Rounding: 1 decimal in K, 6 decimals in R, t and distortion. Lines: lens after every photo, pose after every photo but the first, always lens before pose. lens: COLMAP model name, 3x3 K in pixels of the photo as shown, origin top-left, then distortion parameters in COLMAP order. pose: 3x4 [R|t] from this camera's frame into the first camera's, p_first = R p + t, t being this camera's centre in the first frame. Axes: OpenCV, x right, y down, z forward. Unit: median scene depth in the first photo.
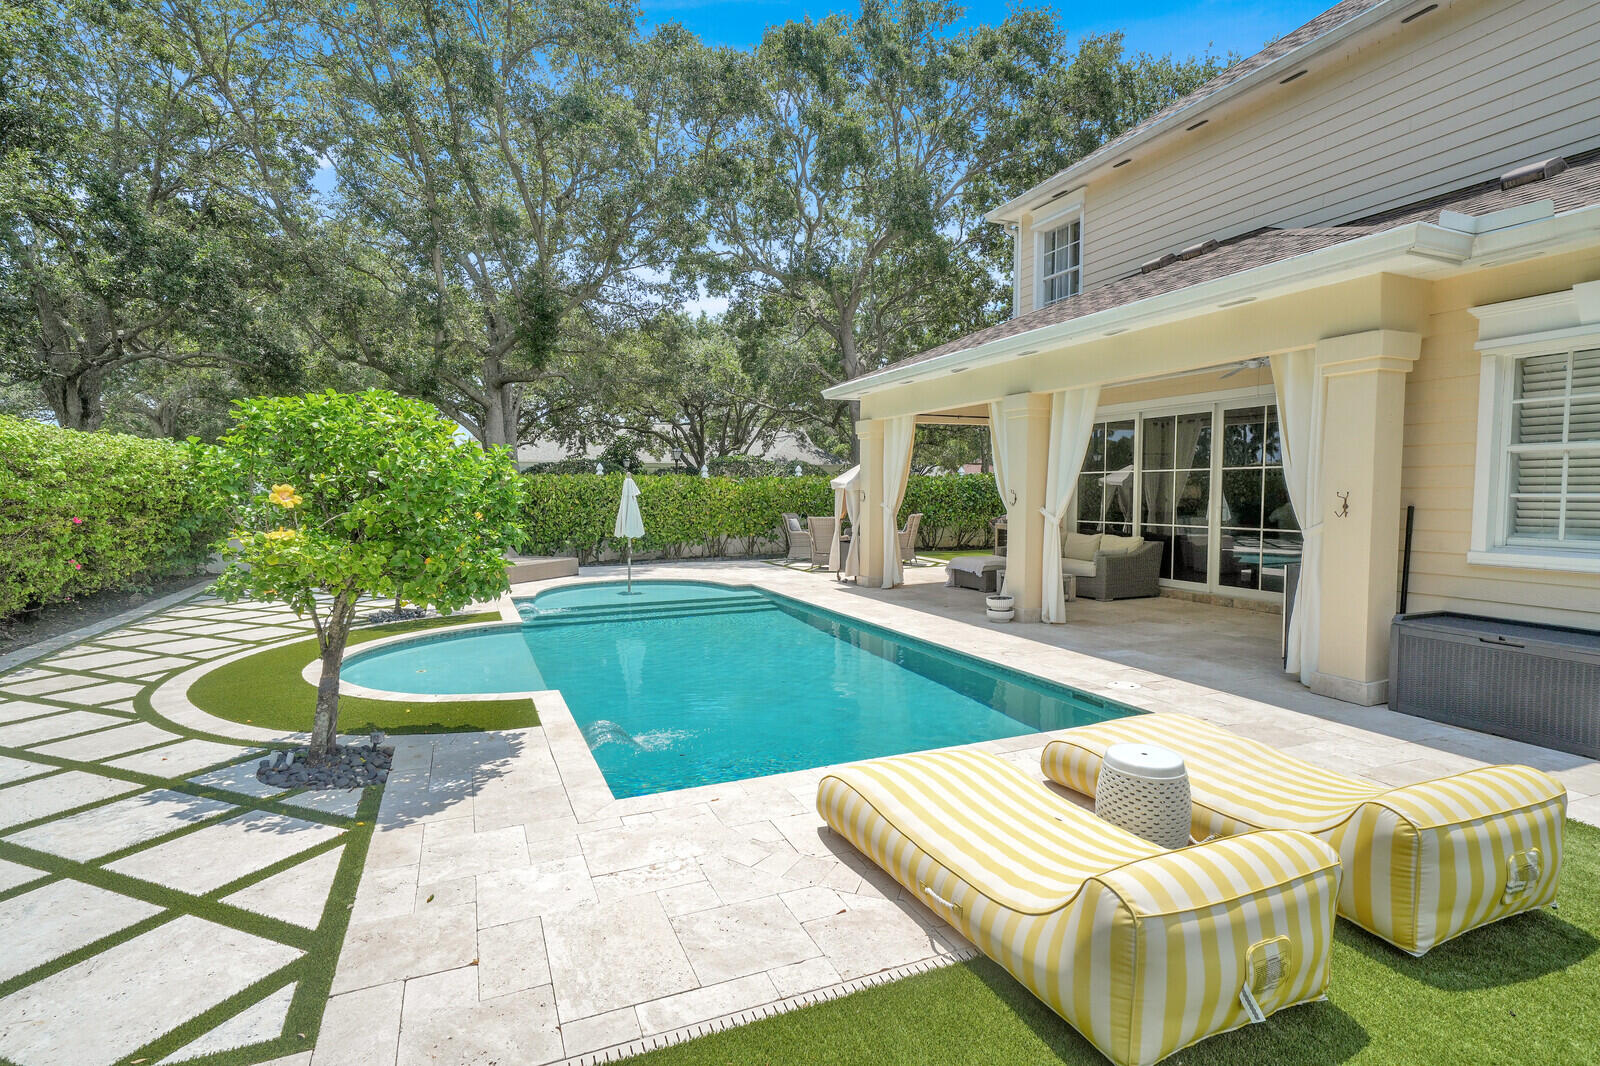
lens RADIAL K [[785.0, 0, 800.0], [0, 785.0, 533.0], [0, 0, 1]] dist [0.017287, 0.000066]
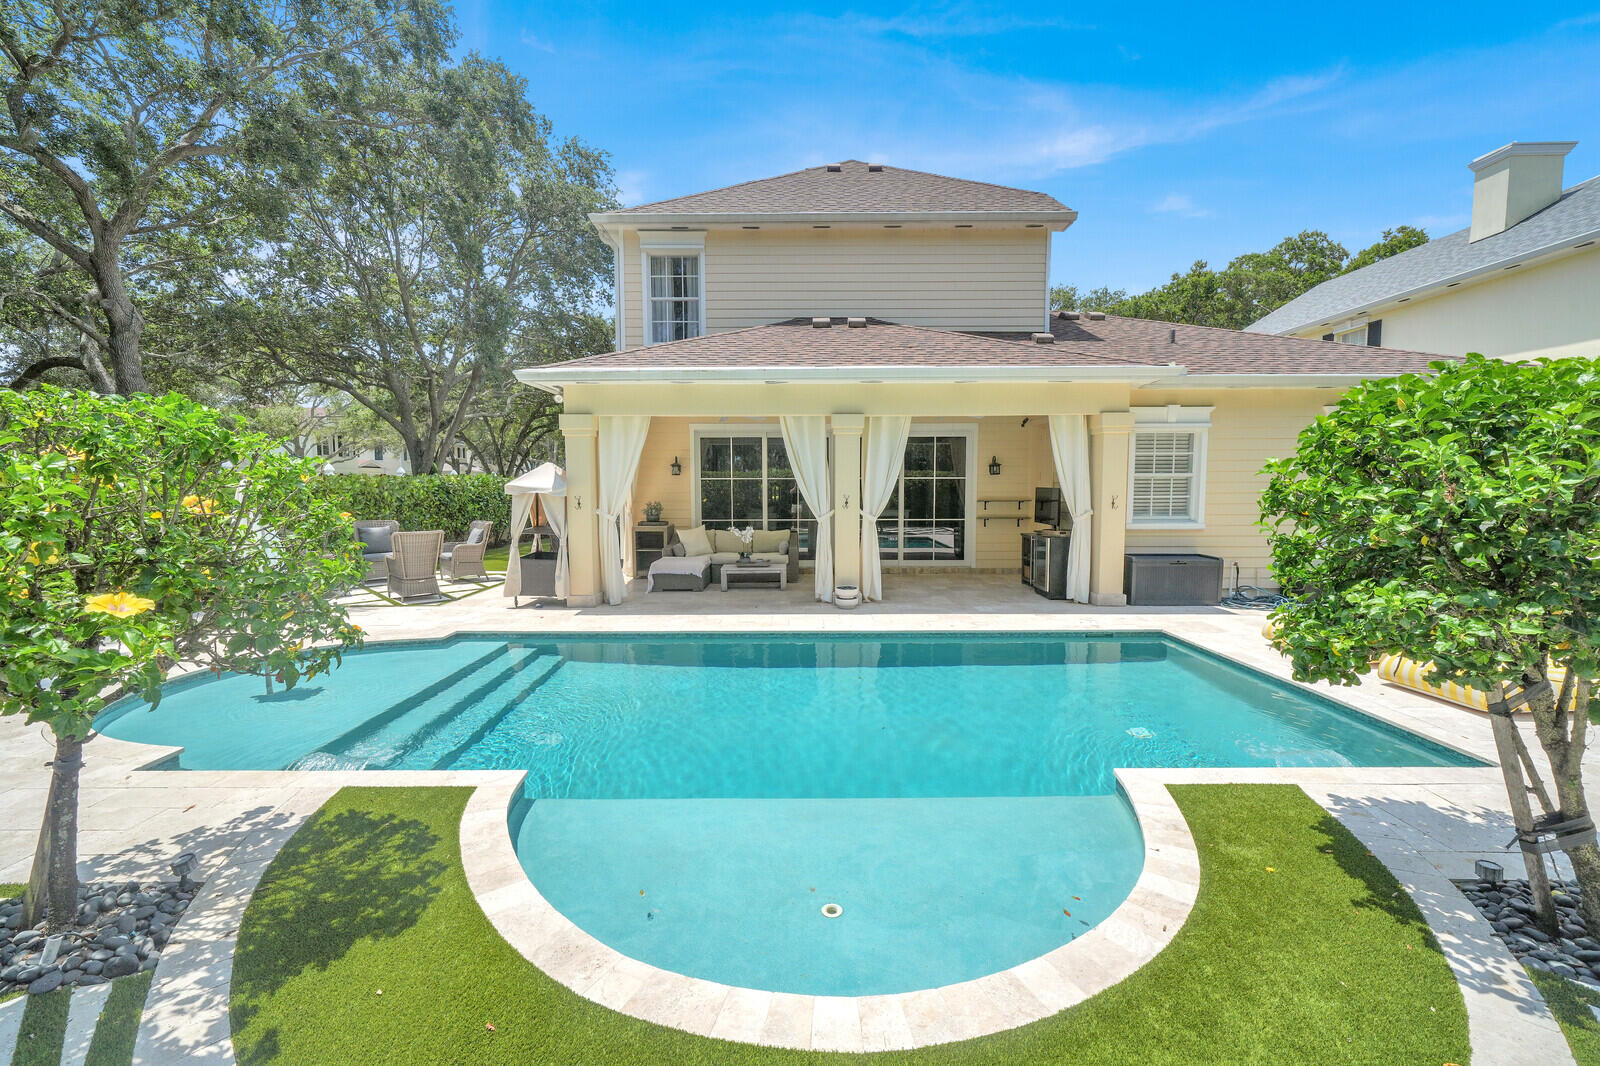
lens RADIAL K [[652.3, 0, 800.0], [0, 652.3, 533.0], [0, 0, 1]] dist [0.001436, 0.000573]
pose [[0.393557, -0.065032, 0.916997, -0.491654], [0.052318, 0.997463, 0.048285, -0.036779], [-0.917810, 0.028972, 0.395961, 0.507363]]
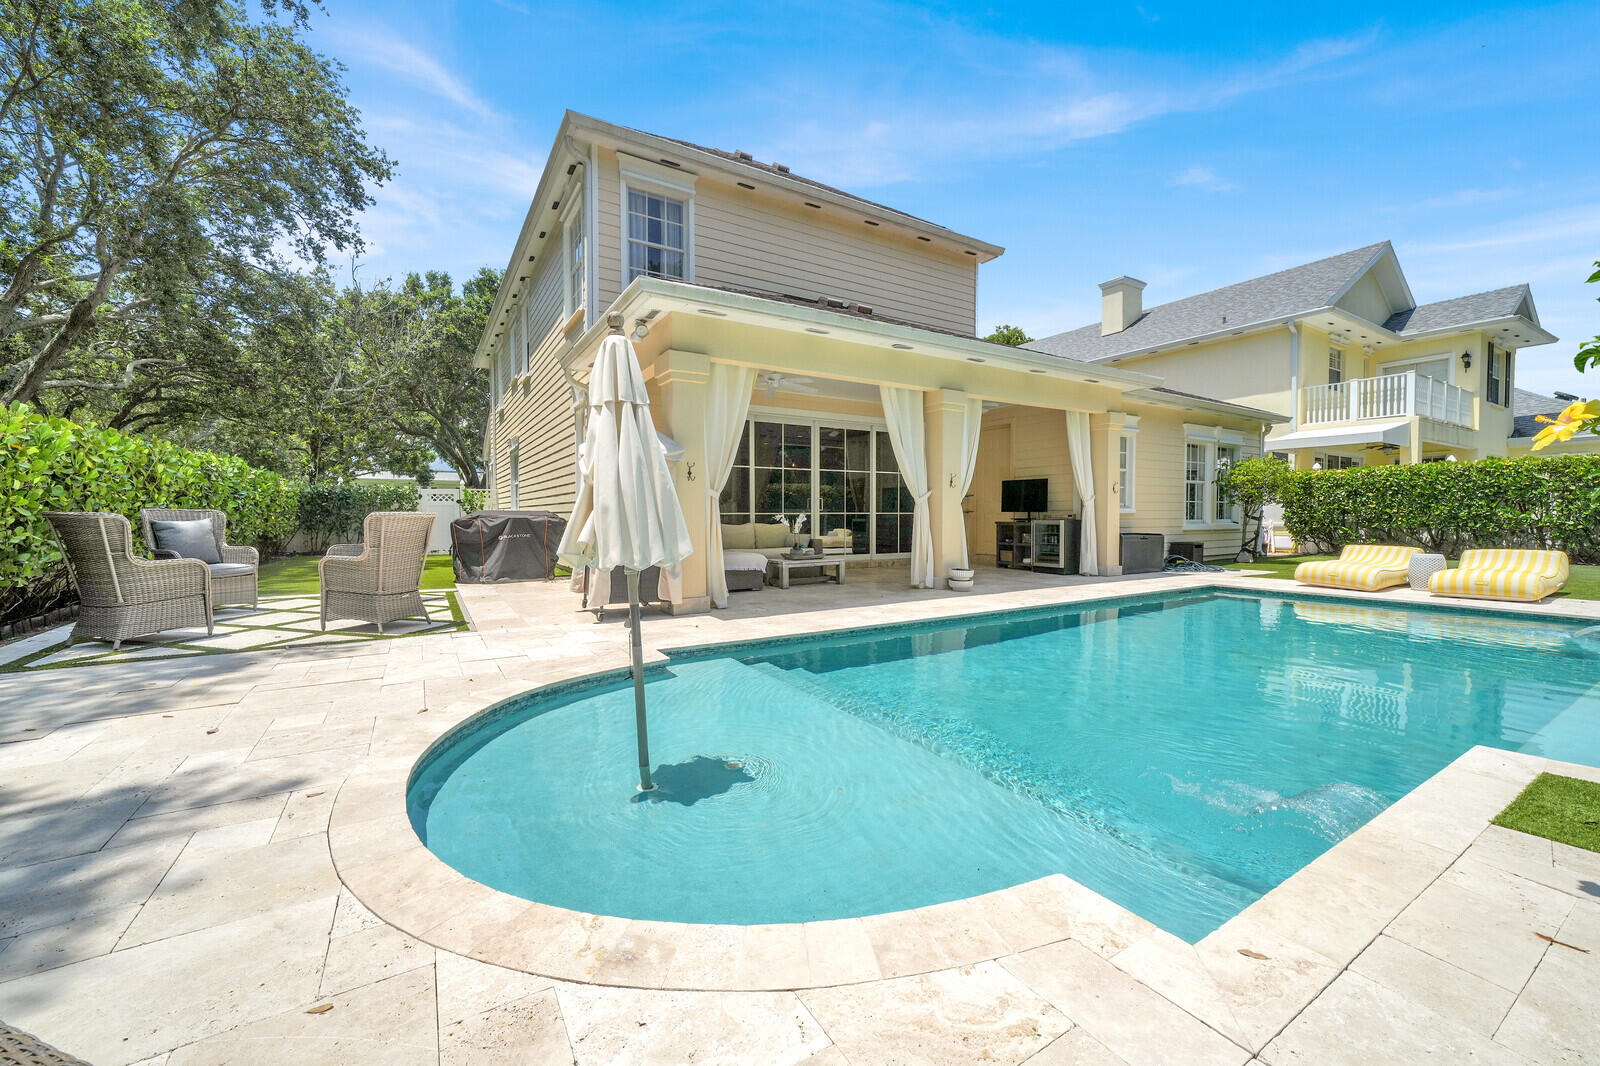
lens RADIAL K [[622.5, 0, 818.4], [0, 622.5, 534.2], [0, 0, 1]] dist [-0.000376, 0.000058]
pose [[-0.139519, -0.027055, 0.989850, -0.447938], [0.060162, 0.997548, 0.035745, -0.008329], [-0.988390, 0.064538, -0.137549, 0.986162]]
